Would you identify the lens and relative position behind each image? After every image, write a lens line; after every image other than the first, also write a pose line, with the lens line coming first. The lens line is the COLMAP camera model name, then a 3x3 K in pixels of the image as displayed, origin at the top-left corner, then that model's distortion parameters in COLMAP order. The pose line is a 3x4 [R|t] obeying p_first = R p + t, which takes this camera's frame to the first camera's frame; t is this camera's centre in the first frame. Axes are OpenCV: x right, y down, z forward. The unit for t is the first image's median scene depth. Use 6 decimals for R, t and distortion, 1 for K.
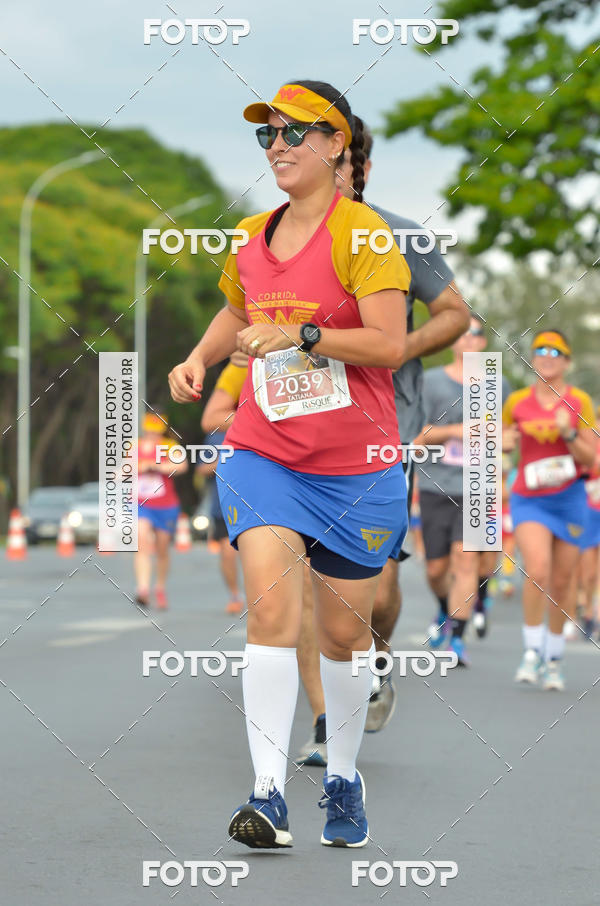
lens RADIAL K [[6628.2, 0, 301.4], [0, 6628.2, 456.1], [0, 0, 1]] dist [0.466831, 0.000000]
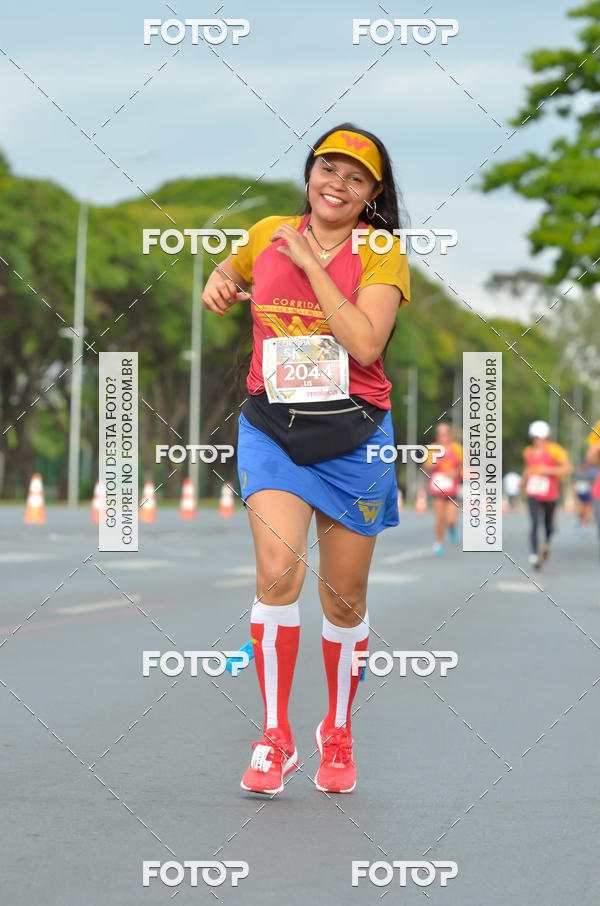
lens RADIAL K [[6628.2, 0, 298.0], [0, 6628.2, 454.9], [0, 0, 1]] dist [0.466831, 0.000000]
pose [[0.999715, 0.016287, 0.017435, -0.044207], [-0.016356, 0.999859, 0.003820, -0.001786], [-0.017370, -0.004104, 0.999841, -0.273028]]
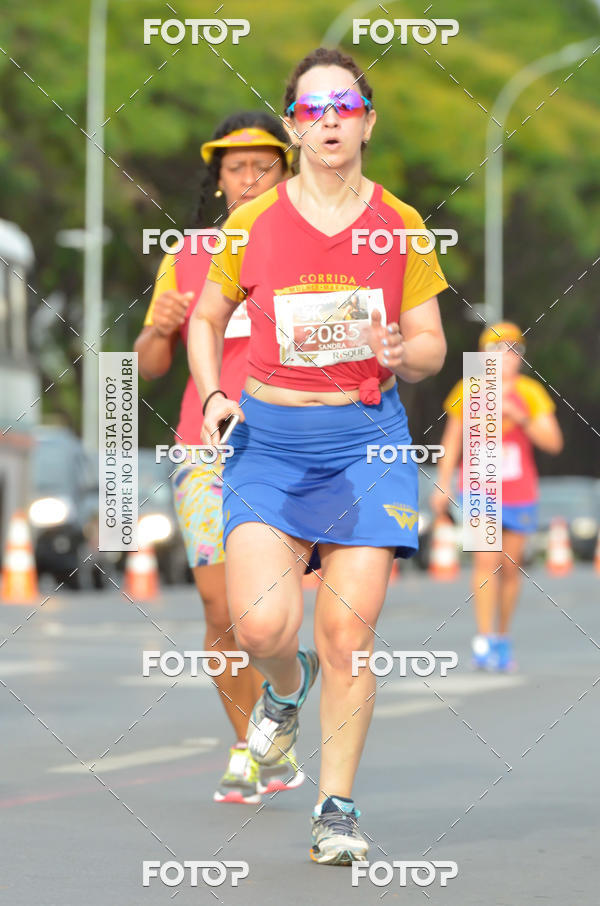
lens RADIAL K [[6628.2, 0, 300.9], [0, 6628.2, 450.7], [0, 0, 1]] dist [0.466831, 0.000000]
pose [[0.999759, -0.005382, 0.021273, -0.058065], [0.005218, 0.999956, 0.007778, -0.003451], [-0.021314, -0.007665, 0.999743, 0.335268]]
